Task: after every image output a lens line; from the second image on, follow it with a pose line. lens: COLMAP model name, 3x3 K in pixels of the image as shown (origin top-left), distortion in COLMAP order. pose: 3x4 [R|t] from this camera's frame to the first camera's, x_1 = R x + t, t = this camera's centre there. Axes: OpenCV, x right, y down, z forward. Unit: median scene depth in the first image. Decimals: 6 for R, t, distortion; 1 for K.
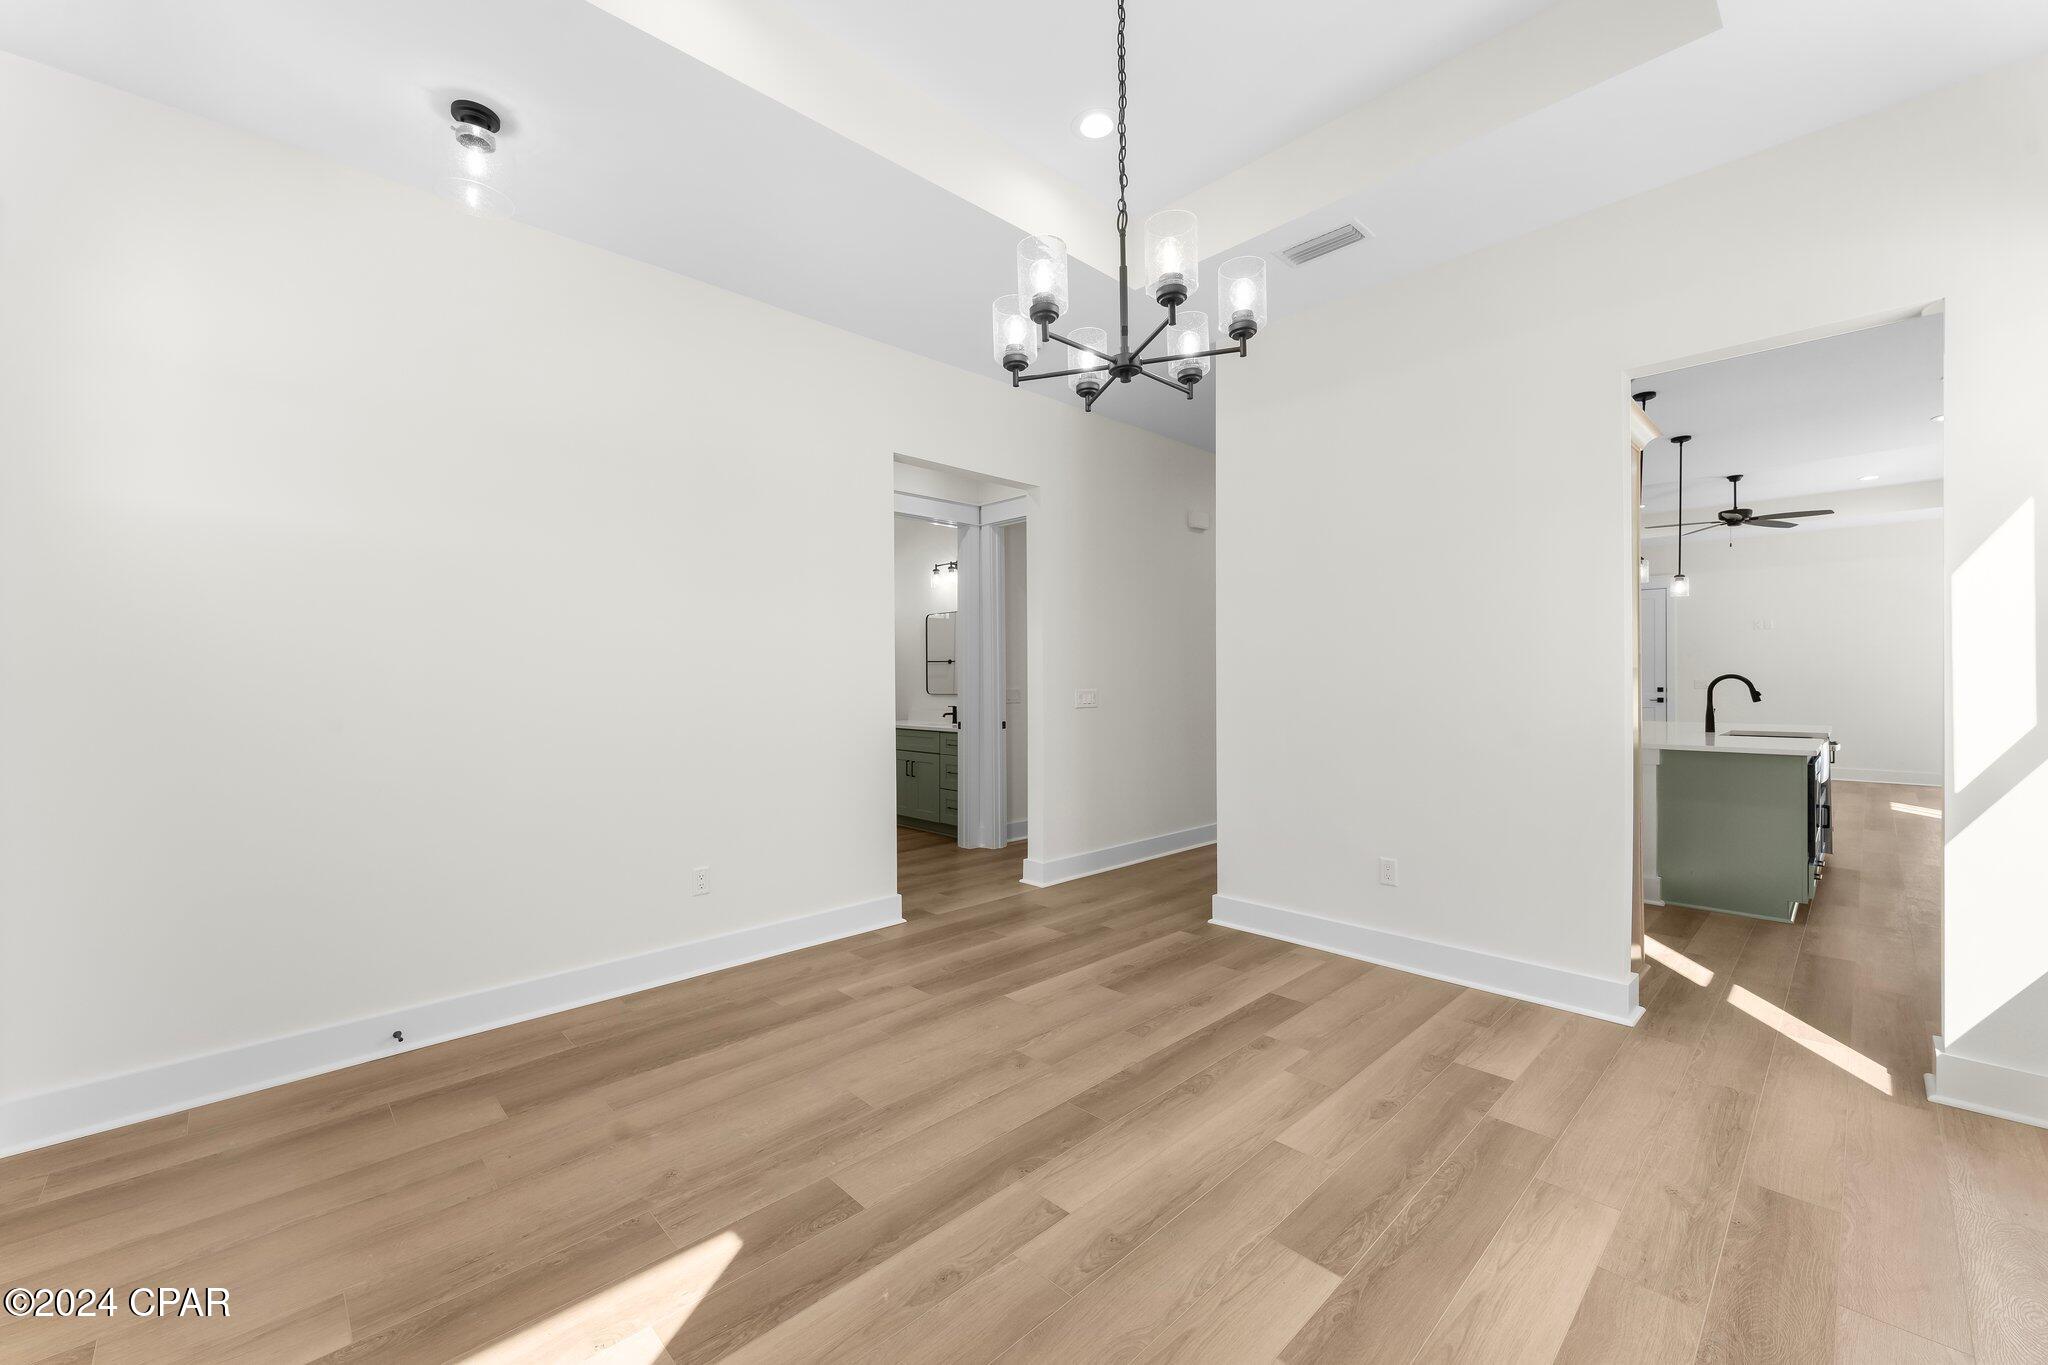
lens RADIAL K [[819.6, 0, 1024.2], [0, 819.6, 671.6], [0, 0, 1]] dist [-0.000944, 0.000751]
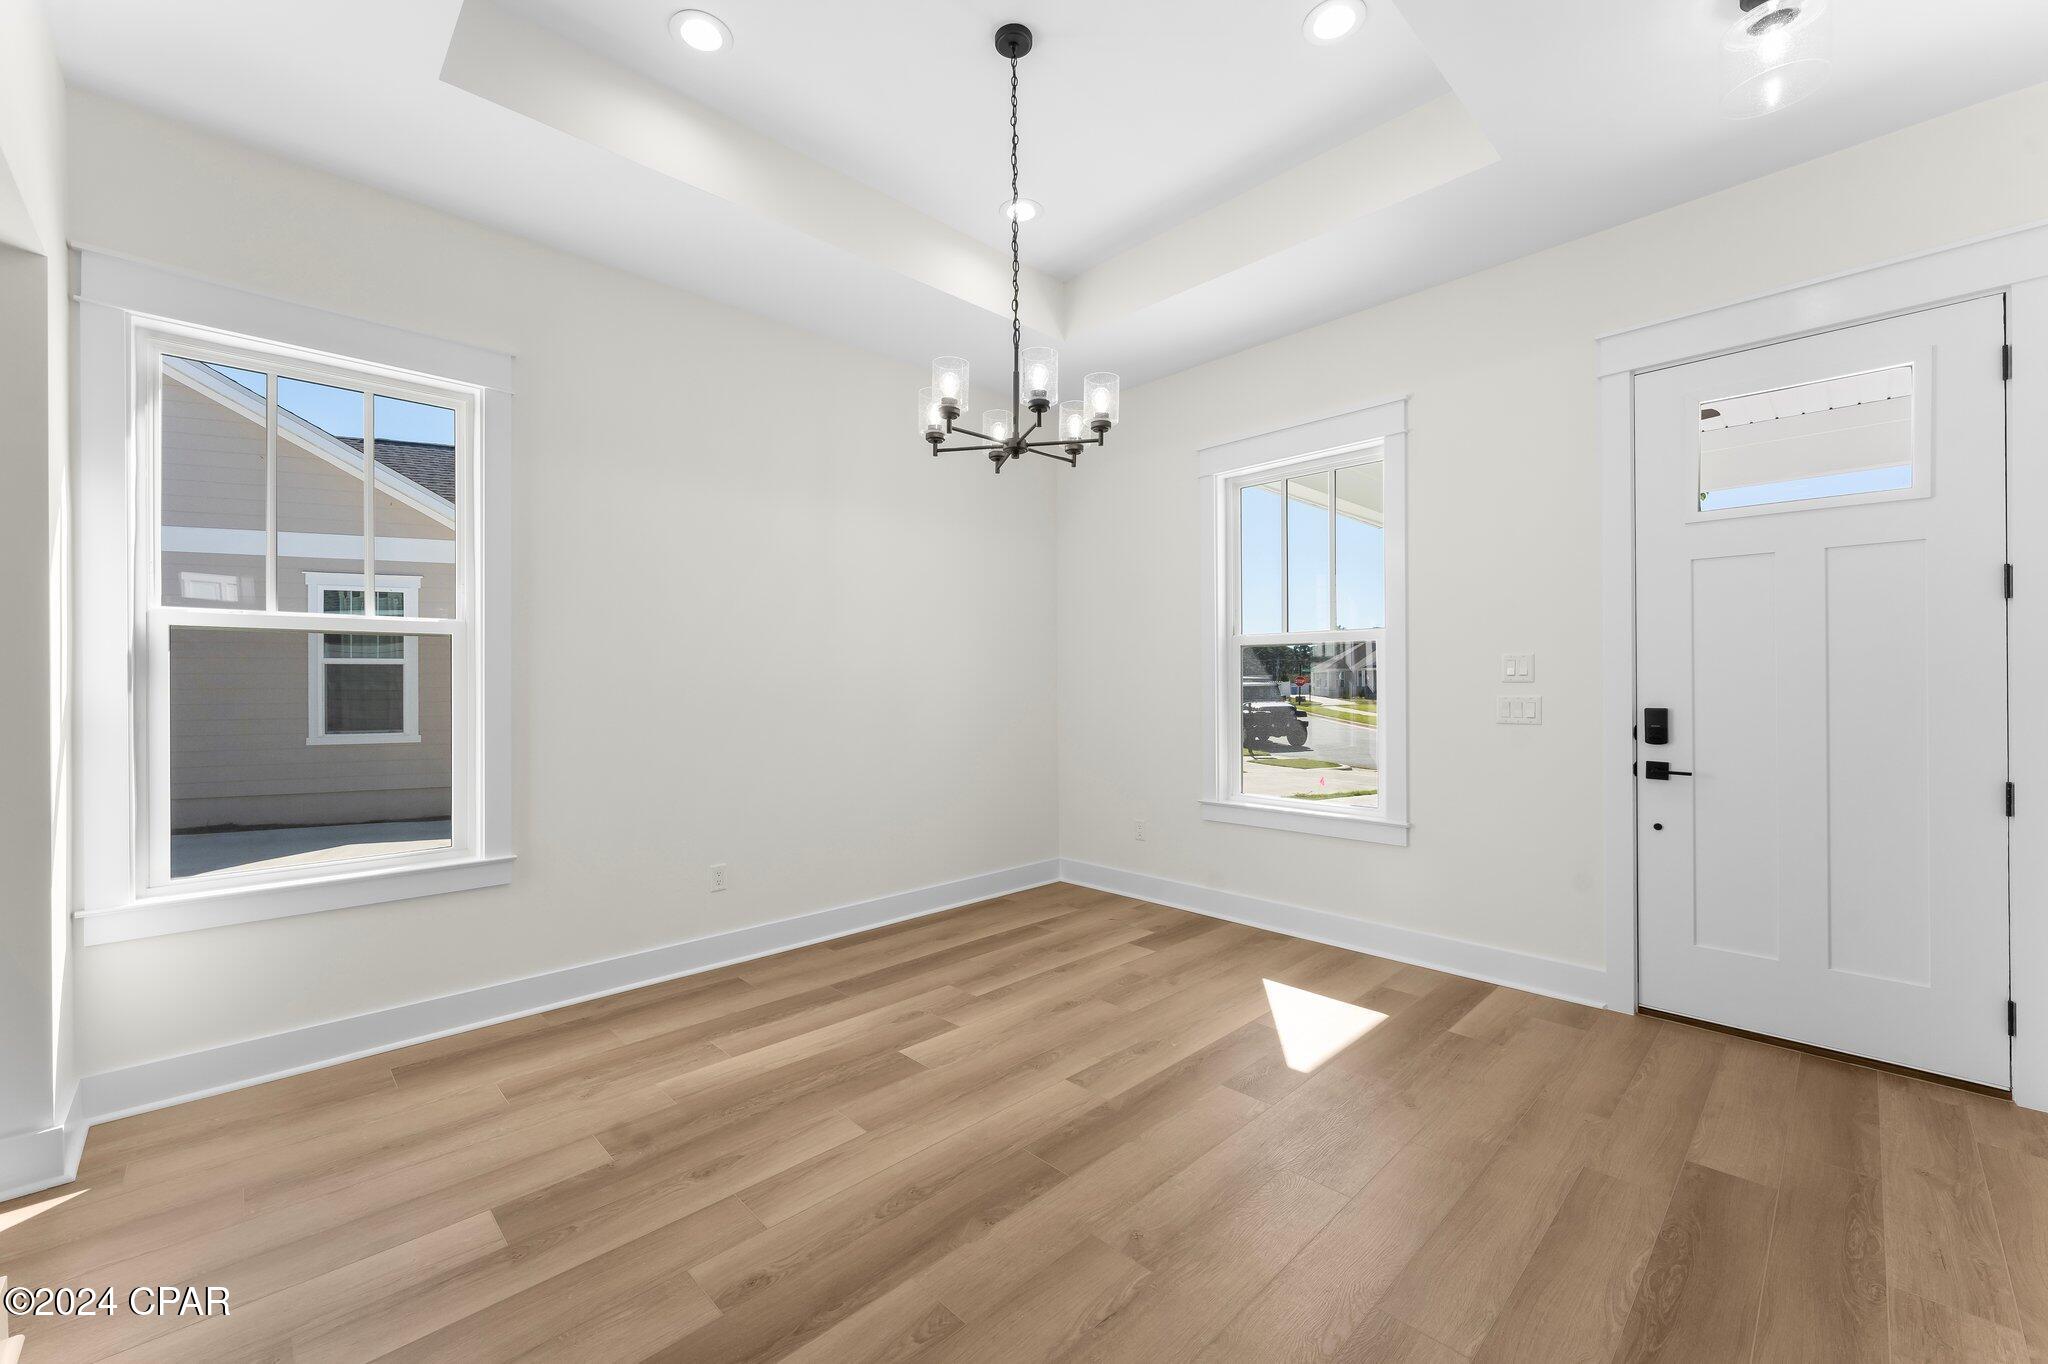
lens RADIAL K [[819.6, 0, 1017.0], [0, 819.6, 684.4], [0, 0, 1]] dist [-0.000944, 0.000751]
pose [[-0.999933, 0.011145, 0.003231, 0.090815], [0.011122, 0.999913, -0.007096, 0.015509], [-0.003309, -0.007060, -0.999970, 1.731868]]
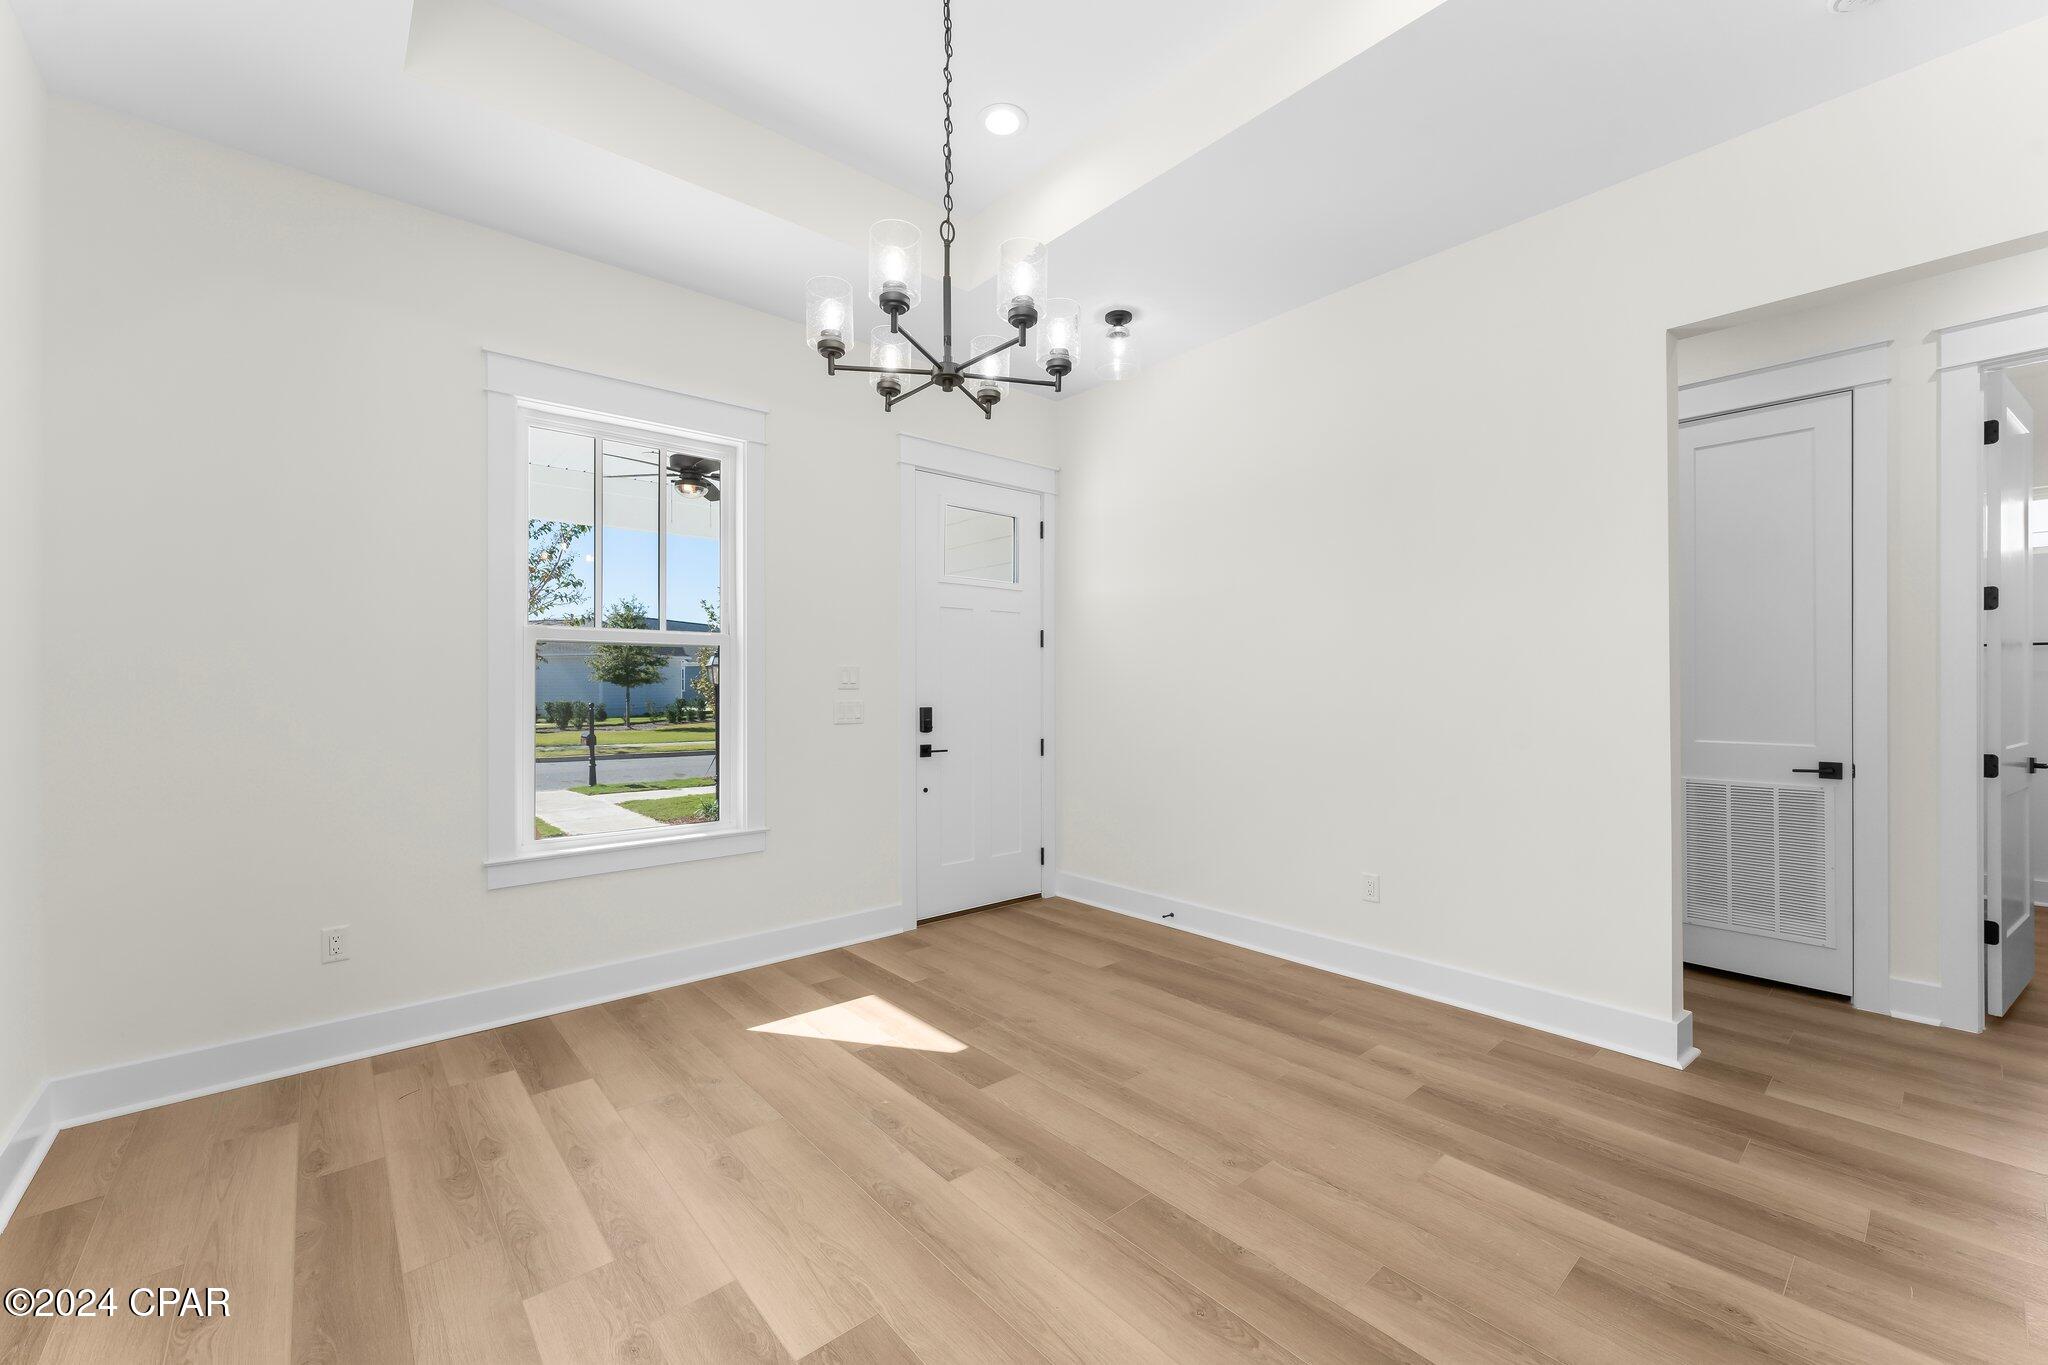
lens RADIAL K [[819.6, 0, 1020.1], [0, 819.6, 679.5], [0, 0, 1]] dist [-0.000944, 0.000751]
pose [[-0.058137, 0.000791, -0.998308, 0.835782], [0.011757, 0.999931, 0.000108, -0.003144], [0.998239, -0.011731, -0.058142, 0.858397]]
